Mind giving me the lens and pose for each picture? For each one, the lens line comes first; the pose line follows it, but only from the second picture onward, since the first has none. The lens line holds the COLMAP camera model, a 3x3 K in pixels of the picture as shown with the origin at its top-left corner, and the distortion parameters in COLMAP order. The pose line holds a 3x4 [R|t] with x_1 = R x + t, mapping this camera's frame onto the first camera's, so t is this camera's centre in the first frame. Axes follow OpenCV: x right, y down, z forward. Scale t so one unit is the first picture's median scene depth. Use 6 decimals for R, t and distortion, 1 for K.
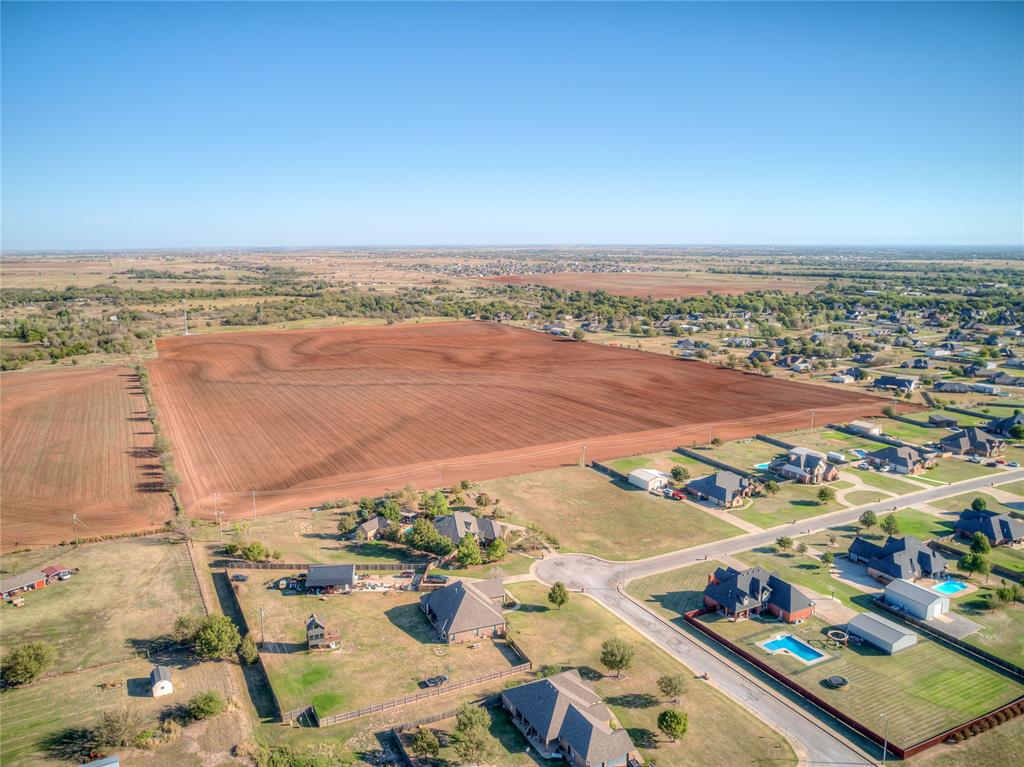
lens RADIAL K [[799.2, 0, 492.1], [0, 799.2, 371.9], [0, 0, 1]] dist [-0.052318, 0.013226]
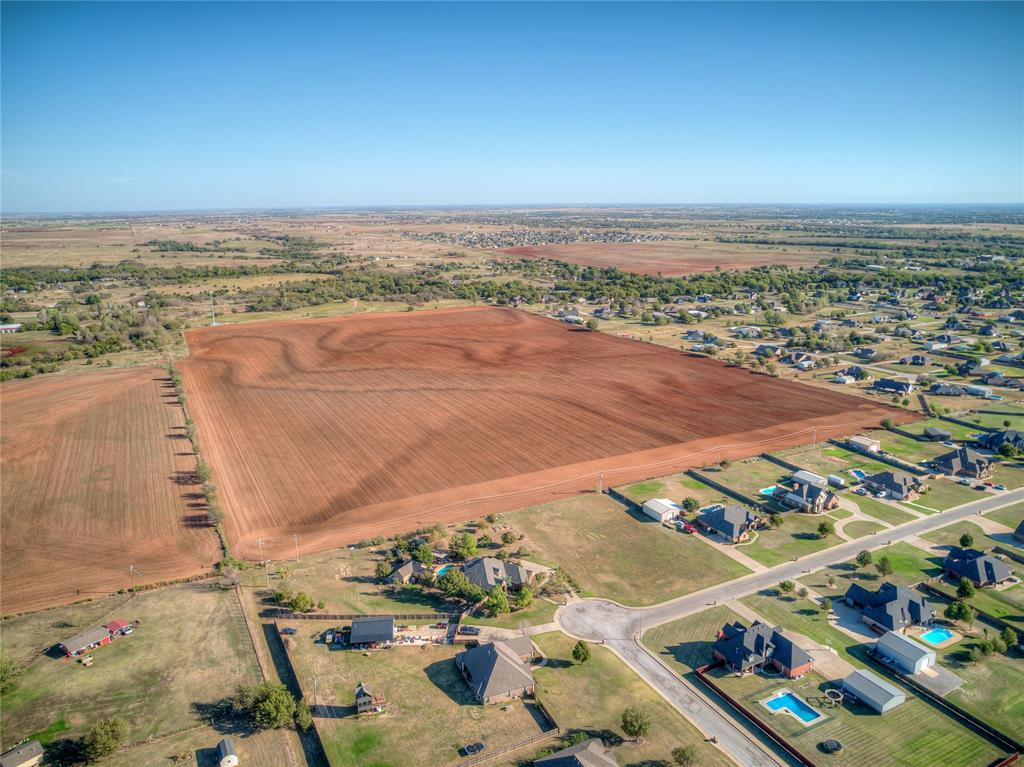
lens RADIAL K [[773.7, 0, 513.4], [0, 773.7, 374.7], [0, 0, 1]] dist [-0.055585, 0.021361]
pose [[0.999933, -0.006578, 0.009488, -0.011138], [0.006034, 0.998398, 0.056265, -0.098951], [-0.009842, -0.056204, 0.998371, -0.023336]]
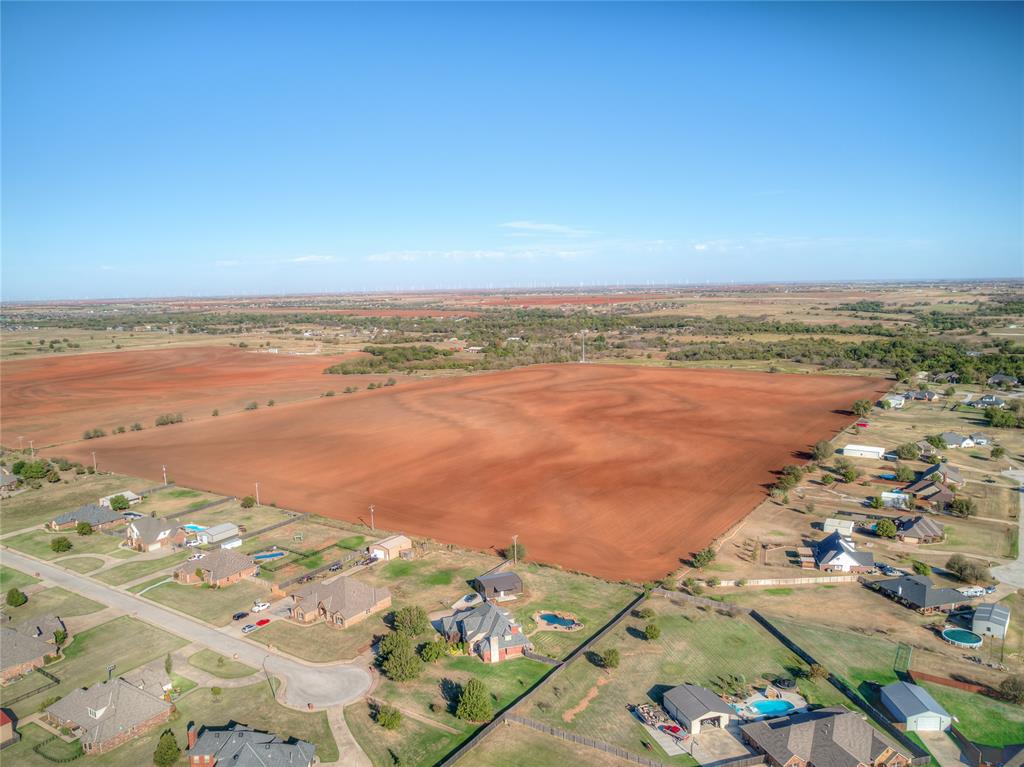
lens RADIAL K [[773.7, 0, 507.5], [0, 773.7, 381.2], [0, 0, 1]] dist [-0.055585, 0.021361]
pose [[0.505834, 0.104360, -0.856295, 1.328634], [-0.126427, 0.990905, 0.046082, -0.151992], [0.853316, 0.084949, 0.514428, 0.833256]]
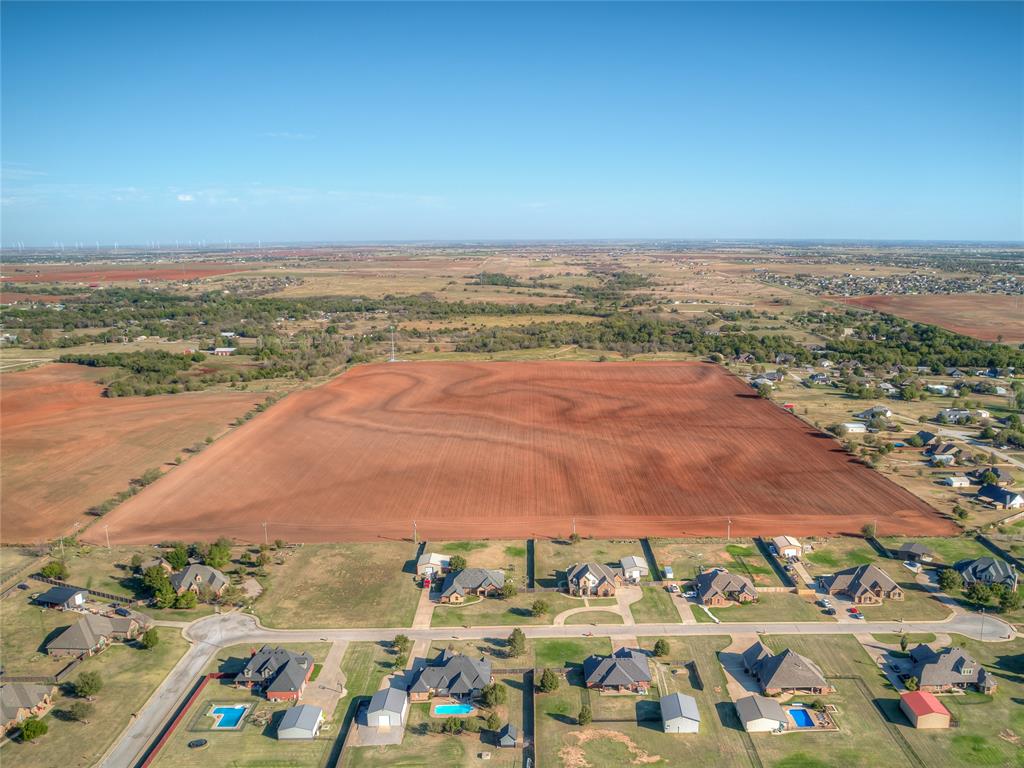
lens RADIAL K [[926.2, 0, 517.1], [0, 926.2, 388.6], [0, 0, 1]] dist [-0.031786, -0.014041]
pose [[0.903378, 0.072825, -0.422617, 0.739718], [-0.072730, 0.997217, 0.016373, -0.116508], [0.422633, 0.015946, 0.906161, -0.062534]]
